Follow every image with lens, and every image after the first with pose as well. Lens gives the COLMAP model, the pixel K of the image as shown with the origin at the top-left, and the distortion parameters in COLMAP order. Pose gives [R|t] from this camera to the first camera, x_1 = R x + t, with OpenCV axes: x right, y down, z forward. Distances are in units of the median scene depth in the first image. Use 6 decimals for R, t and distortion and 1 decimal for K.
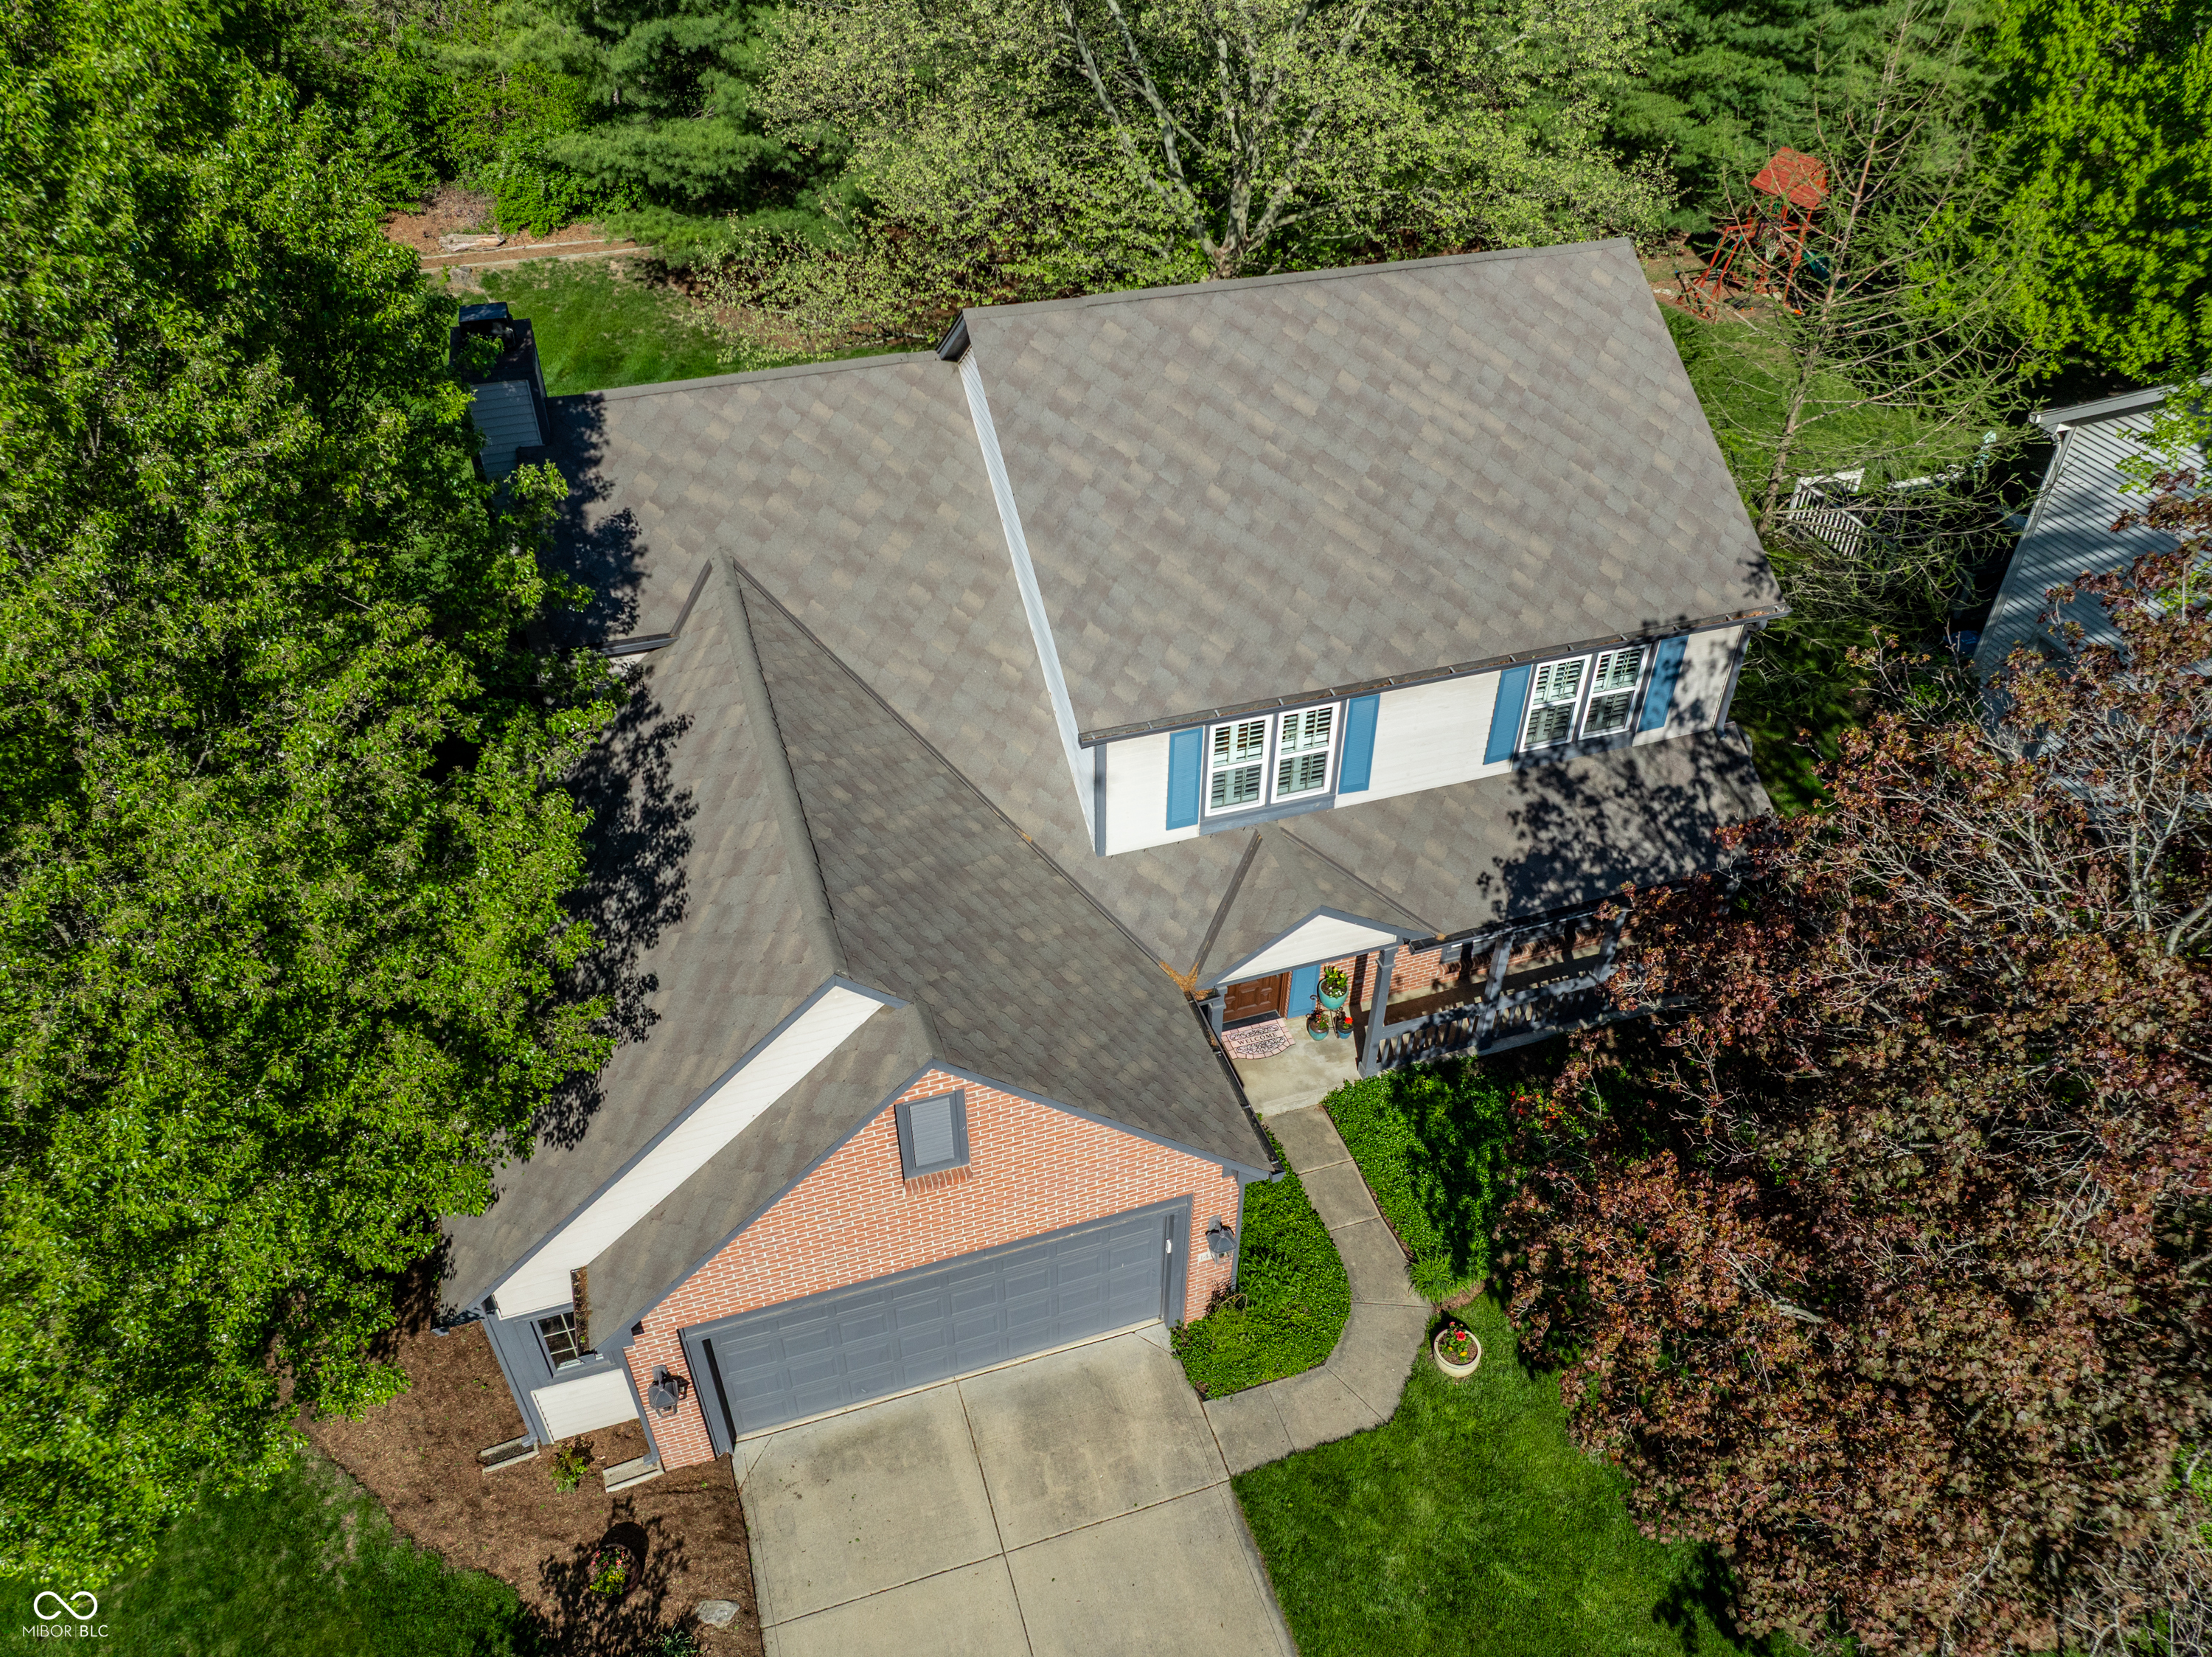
lens RADIAL K [[1562.9, 0, 1105.3], [0, 1562.9, 820.1], [0, 0, 1]] dist [-0.056417, 0.027239]
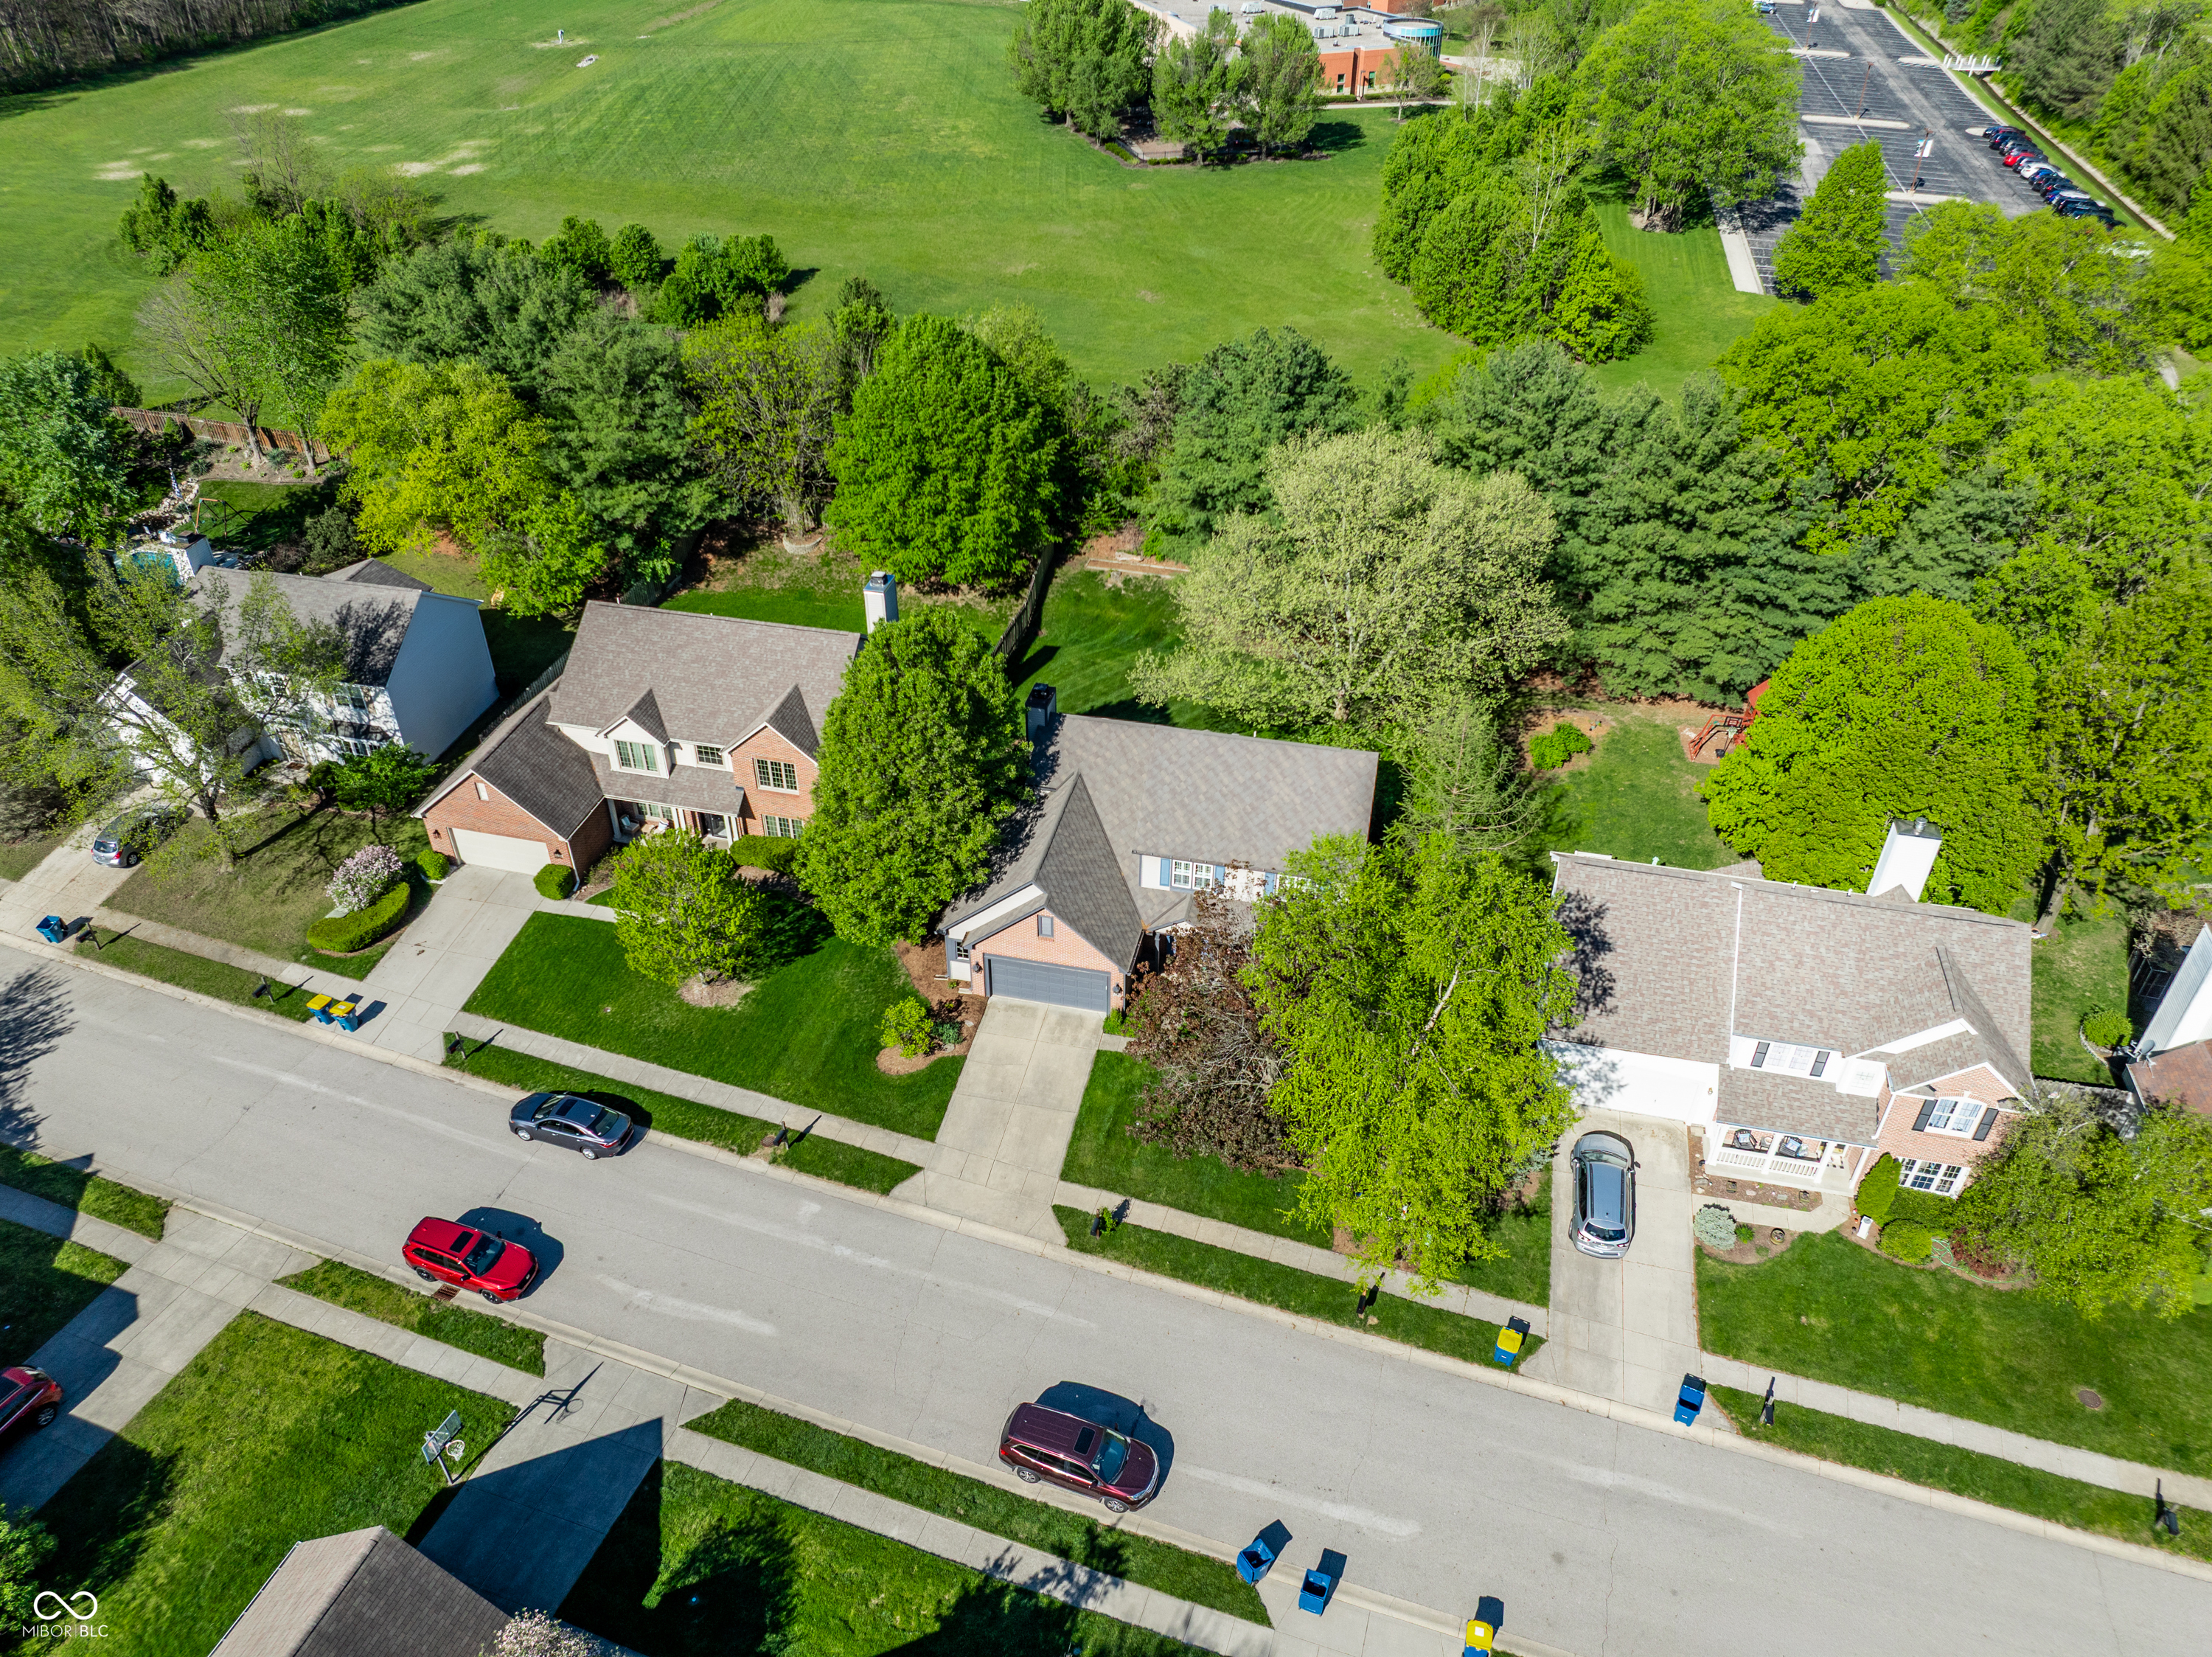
lens RADIAL K [[1543.8, 0, 1106.0], [0, 1543.8, 828.5], [0, 0, 1]] dist [-0.034673, -0.007283]
pose [[0.860382, 0.303847, -0.409169, 1.281716], [-0.318233, 0.947390, 0.034360, -0.190174], [0.398082, 0.100649, 0.911812, -2.150011]]
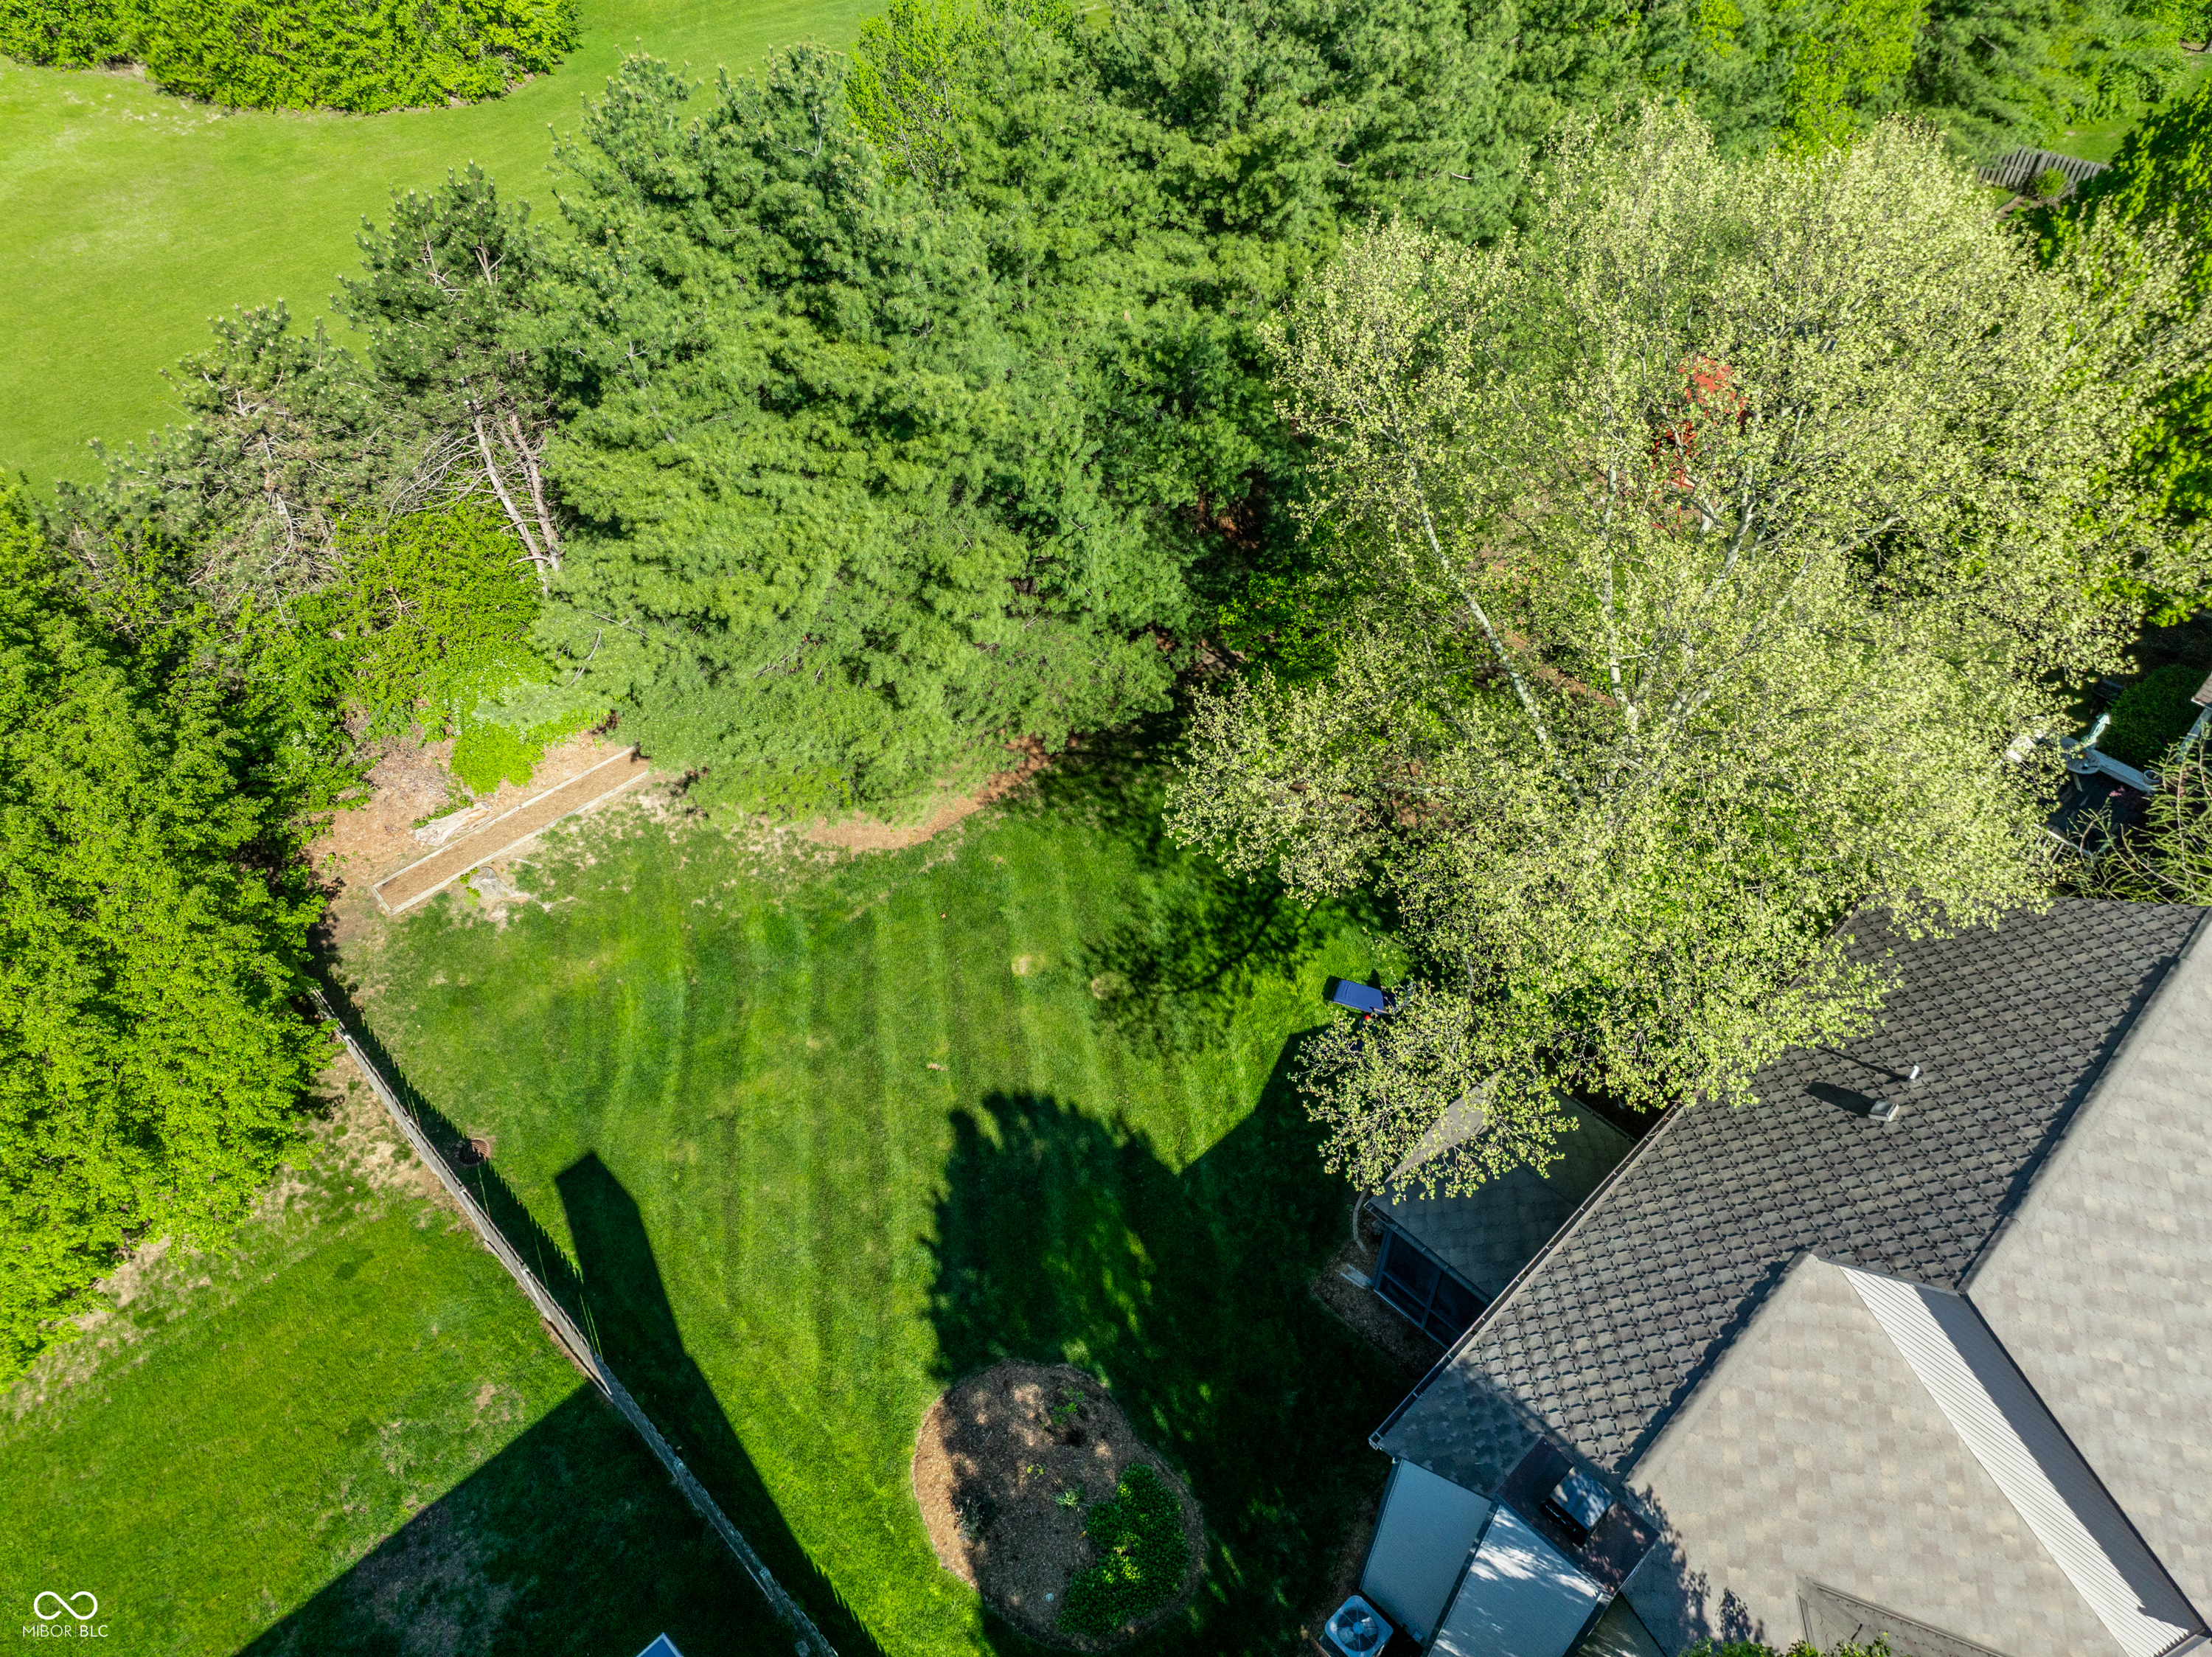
lens RADIAL K [[1564.2, 0, 1107.0], [0, 1564.2, 819.5], [0, 0, 1]] dist [-0.064855, 0.053497]
pose [[0.895568, -0.321919, 0.307126, -0.817597], [0.283985, 0.944975, 0.162402, -0.955551], [-0.342507, -0.058223, 0.937710, 0.245014]]
